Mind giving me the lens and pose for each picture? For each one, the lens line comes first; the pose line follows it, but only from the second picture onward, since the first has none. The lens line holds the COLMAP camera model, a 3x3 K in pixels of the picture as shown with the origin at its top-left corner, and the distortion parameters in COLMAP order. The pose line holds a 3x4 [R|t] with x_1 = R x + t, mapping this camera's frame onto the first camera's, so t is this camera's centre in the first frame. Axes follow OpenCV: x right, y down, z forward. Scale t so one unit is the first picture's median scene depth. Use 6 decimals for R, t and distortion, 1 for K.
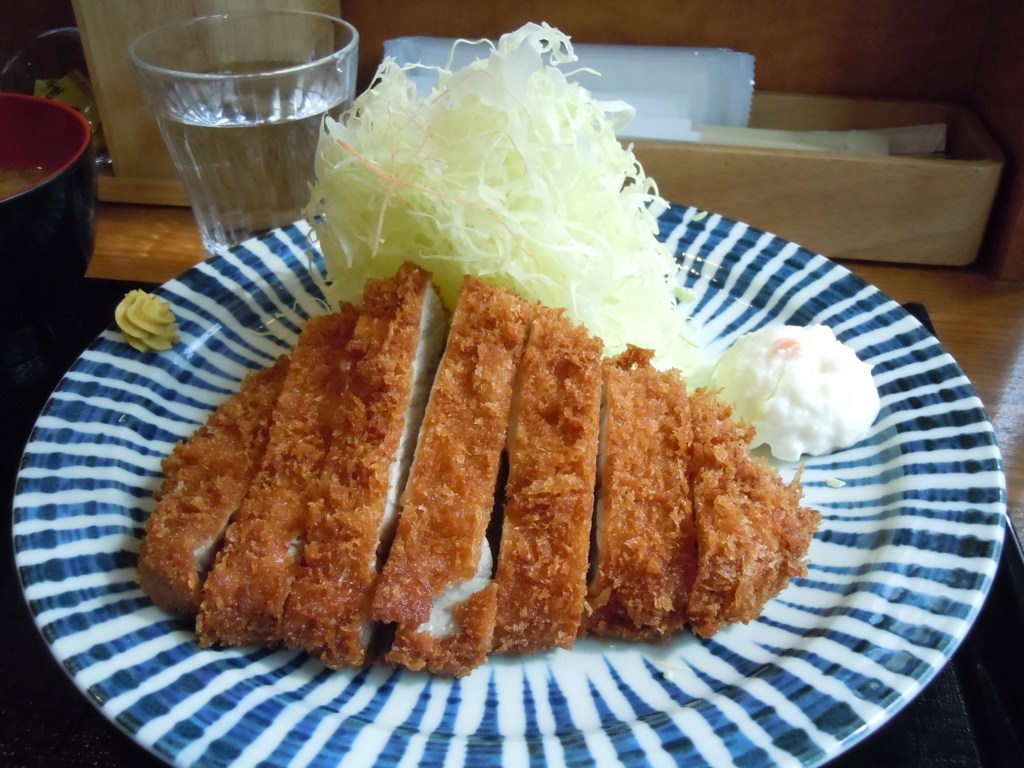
lens RADIAL K [[985.3, 0, 512.0], [0, 985.3, 384.0], [0, 0, 1]] dist [-0.005110, -0.075335]
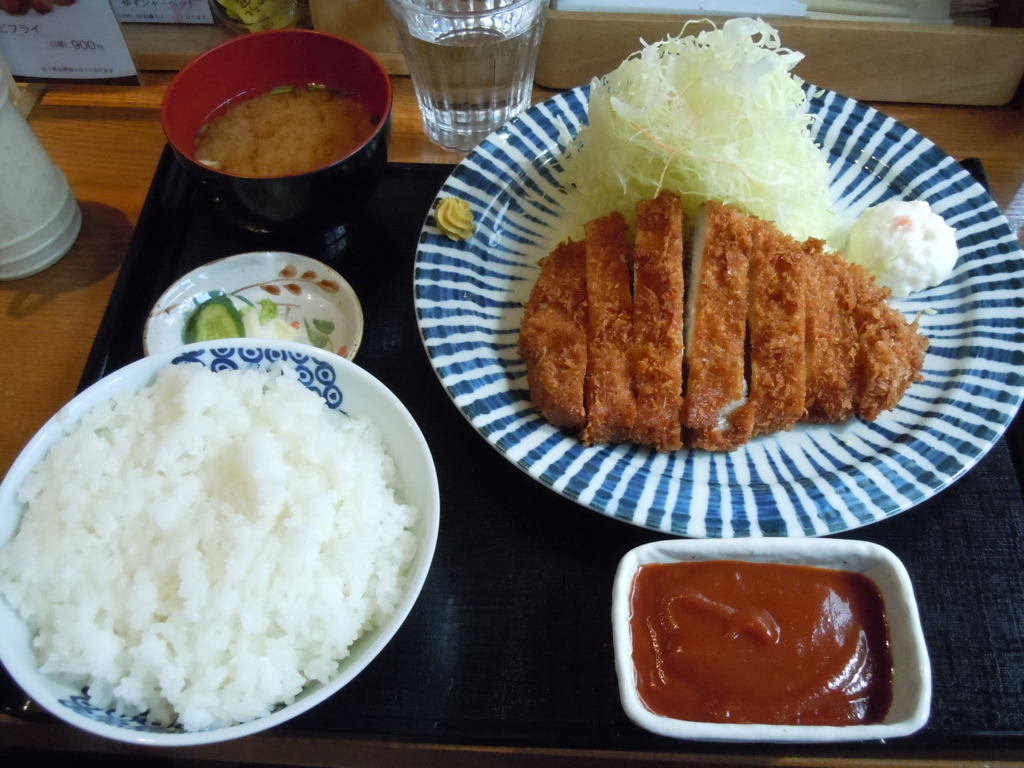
lens RADIAL K [[985.3, 0, 512.0], [0, 985.3, 384.0], [0, 0, 1]] dist [-0.005110, -0.075335]
pose [[0.997468, -0.066605, 0.024925, -0.441620], [0.055799, 0.950284, 0.306345, -0.350402], [-0.044089, -0.304178, 0.951594, -0.577377]]
